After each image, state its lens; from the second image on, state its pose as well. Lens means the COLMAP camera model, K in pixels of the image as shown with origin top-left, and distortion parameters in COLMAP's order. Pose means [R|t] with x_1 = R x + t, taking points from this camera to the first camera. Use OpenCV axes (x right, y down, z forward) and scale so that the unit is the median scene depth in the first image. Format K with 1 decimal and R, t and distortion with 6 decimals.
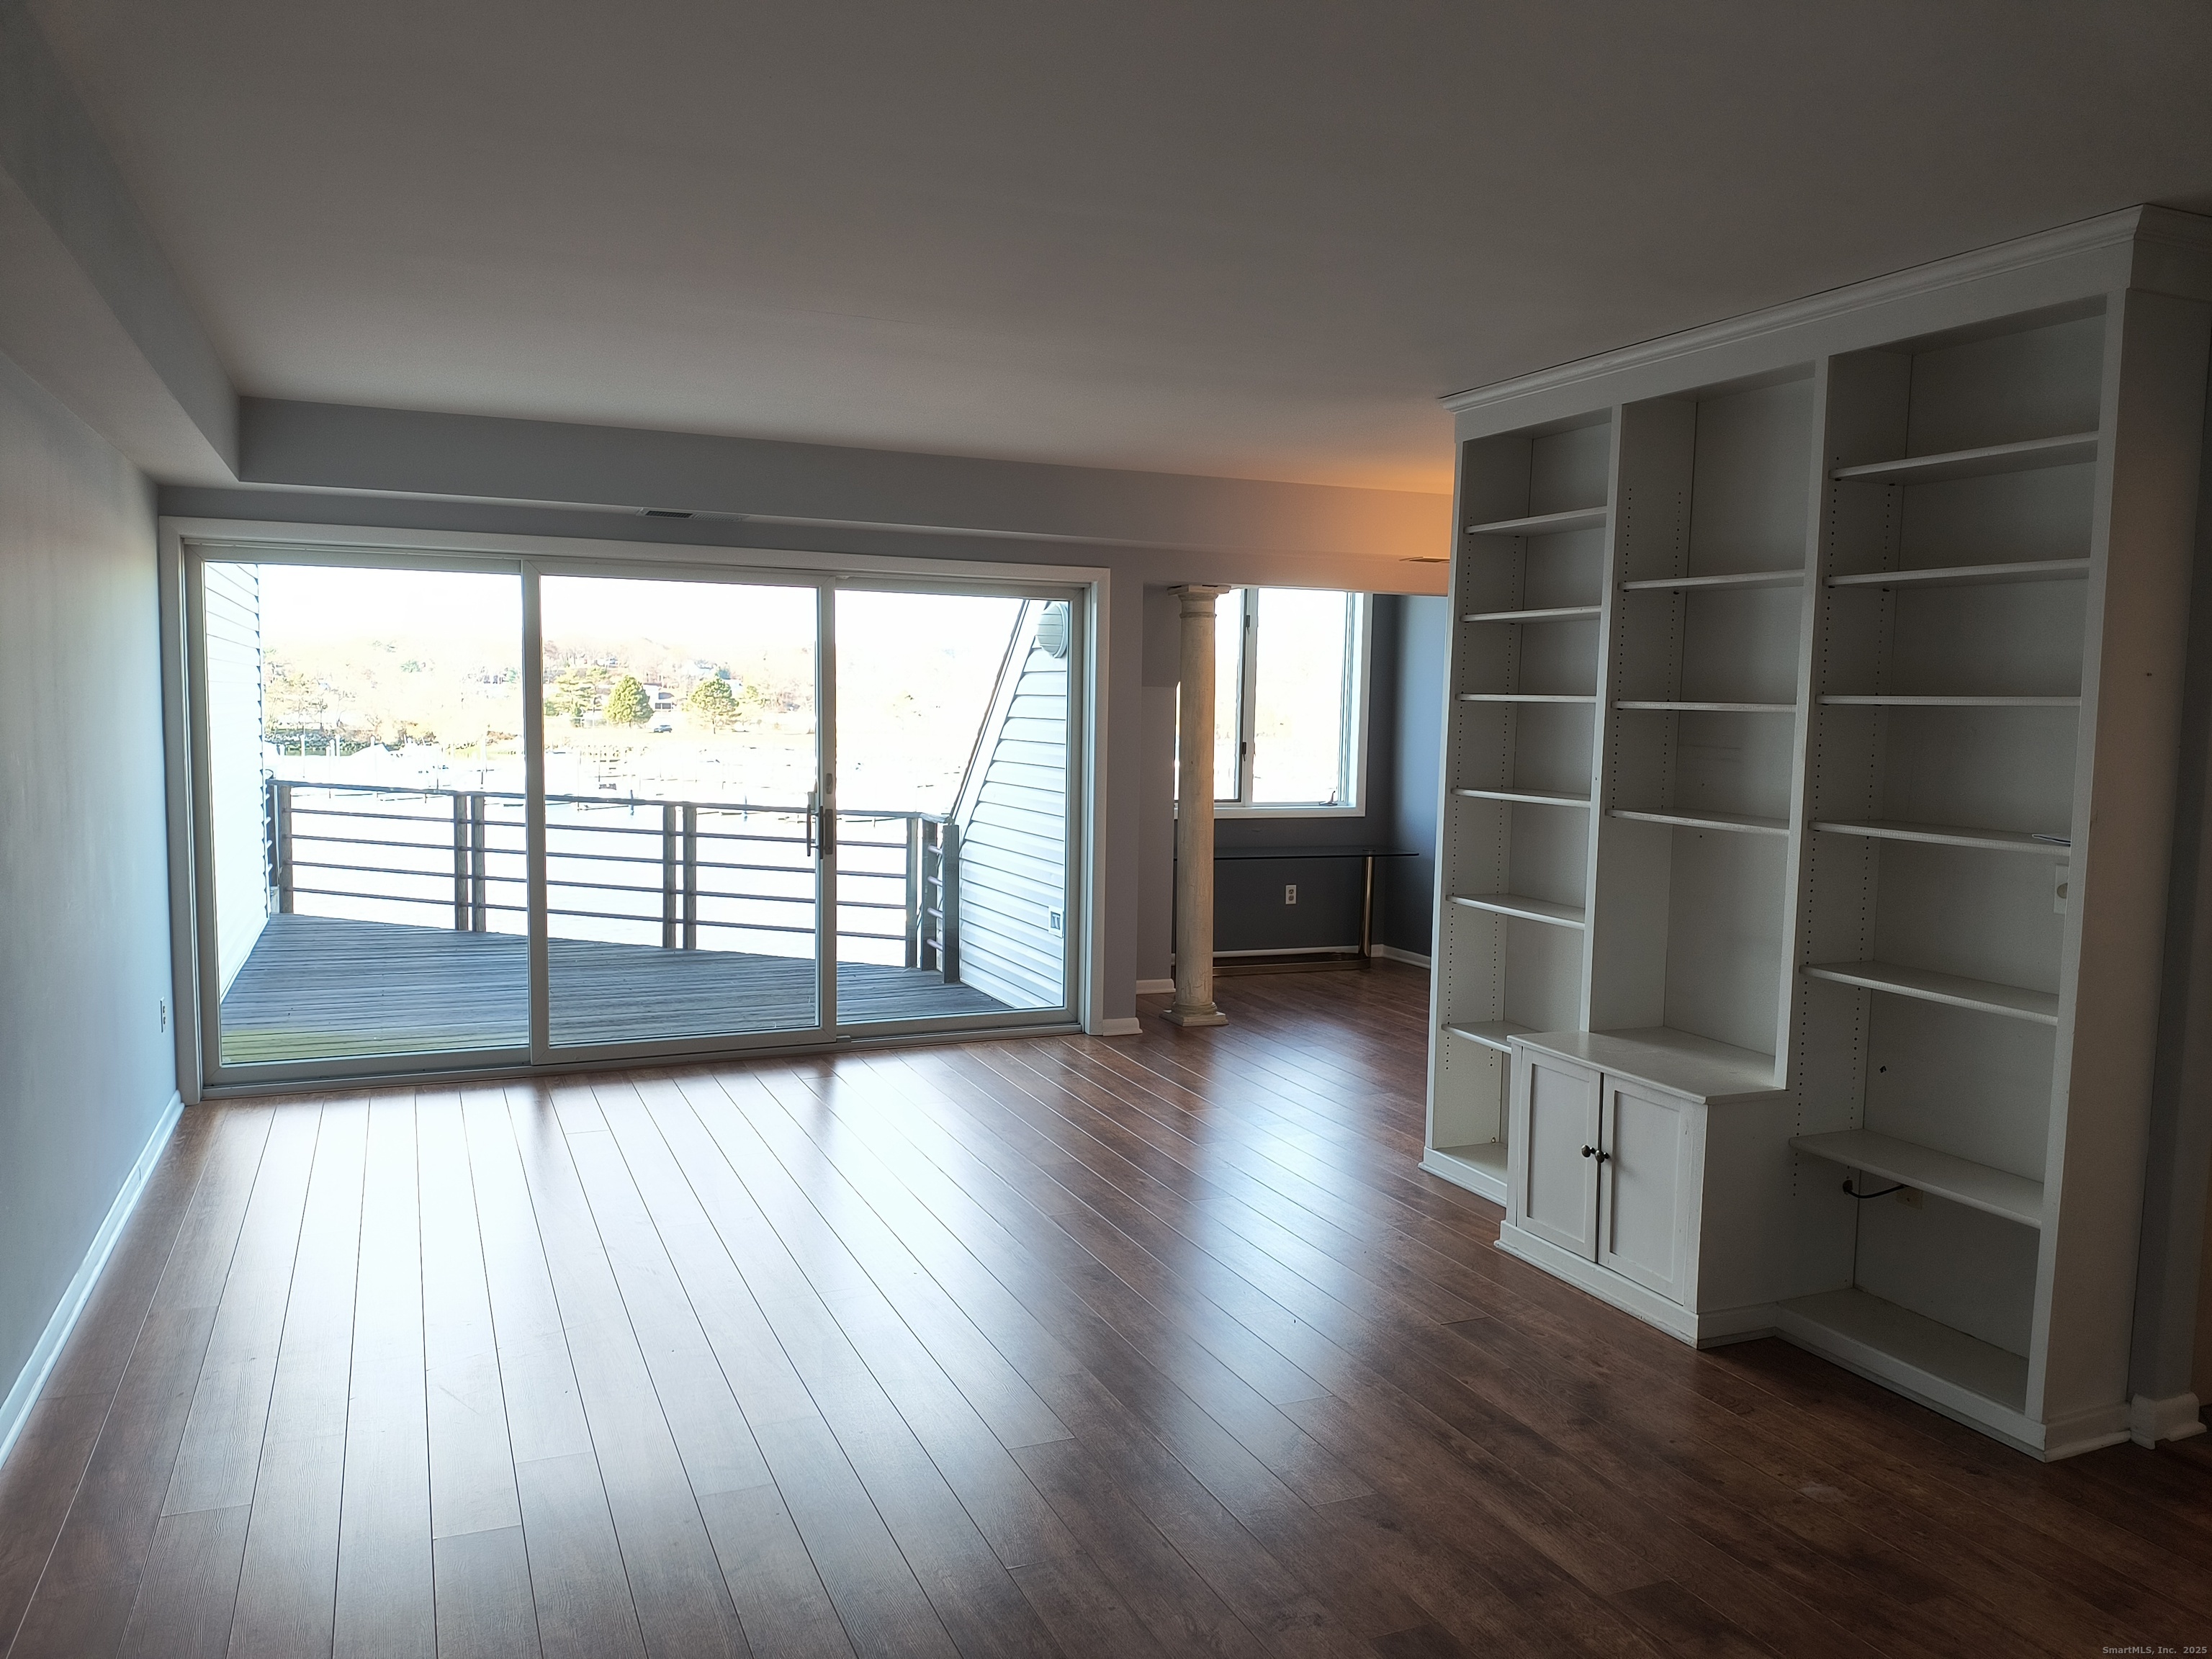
lens RADIAL K [[1636.6, 0, 1117.8], [0, 1636.6, 842.4], [0, 0, 1]] dist [0.039968, -0.036350]
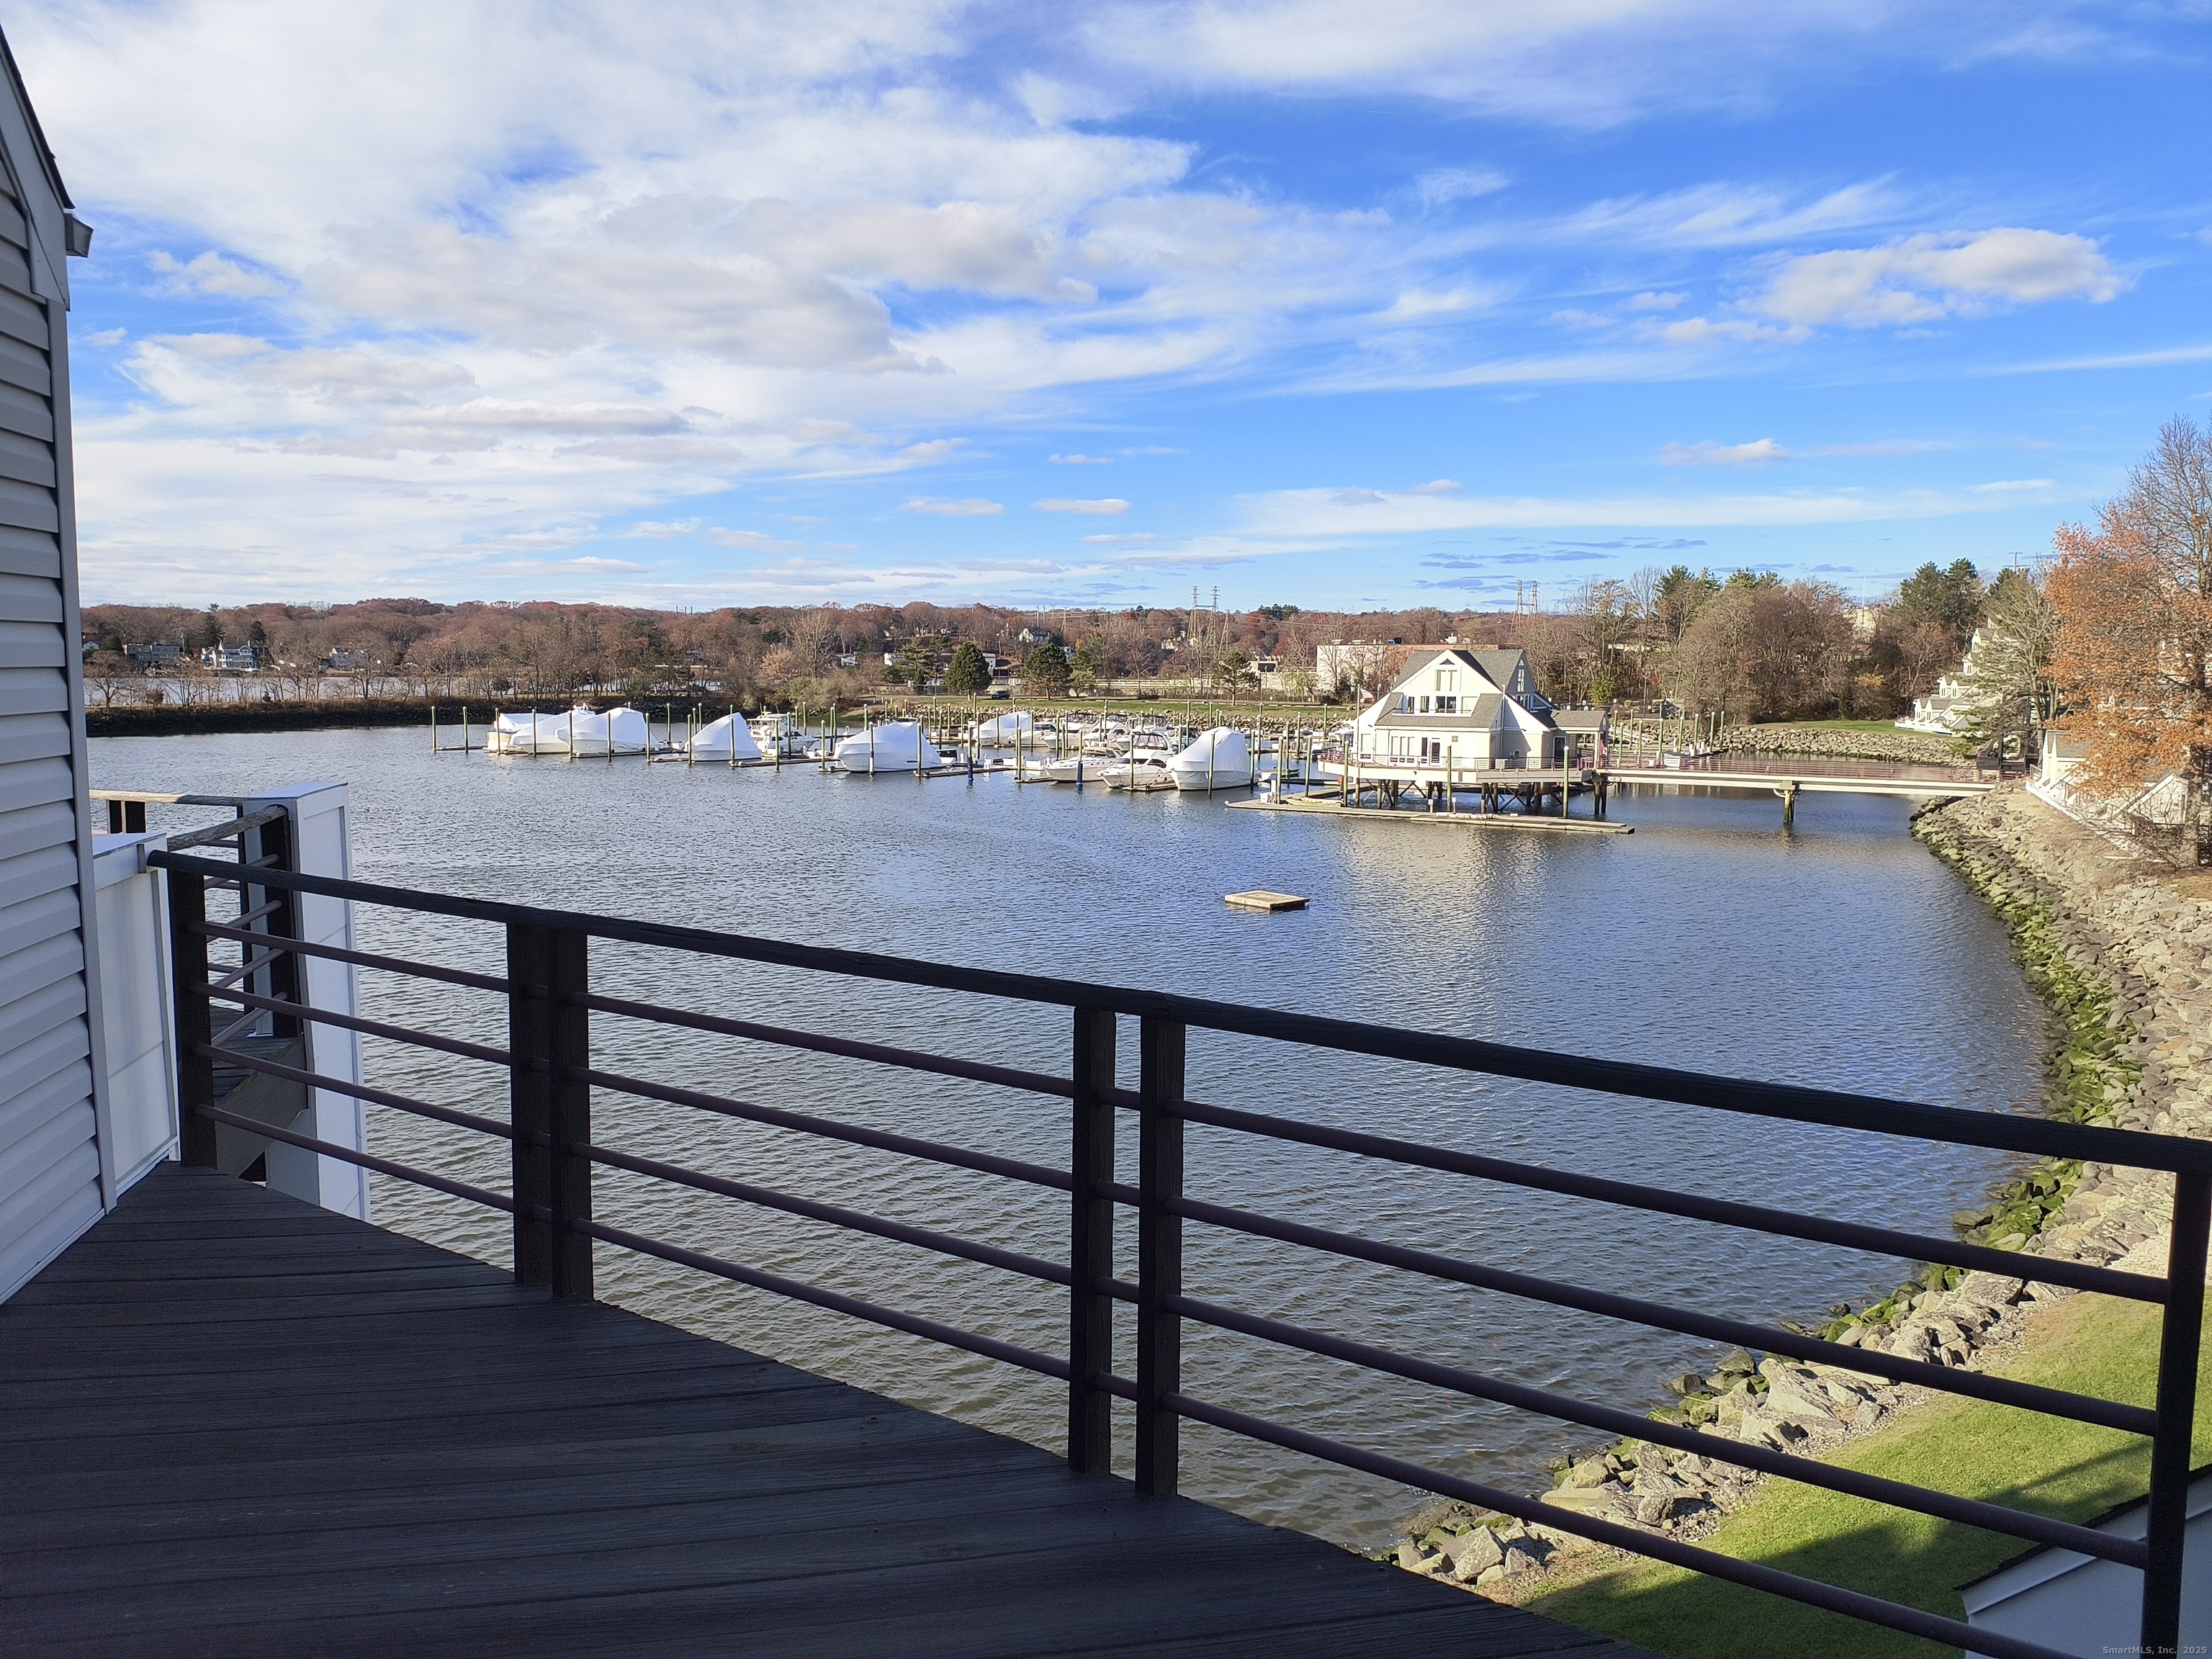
lens RADIAL K [[1636.6, 0, 1103.3], [0, 1636.6, 843.6], [0, 0, 1]] dist [0.039968, -0.036350]
pose [[0.978676, 0.013972, -0.204934, -0.208674], [-0.009387, 0.999684, 0.023327, -0.059225], [0.205195, -0.020906, 0.978498, 0.699882]]
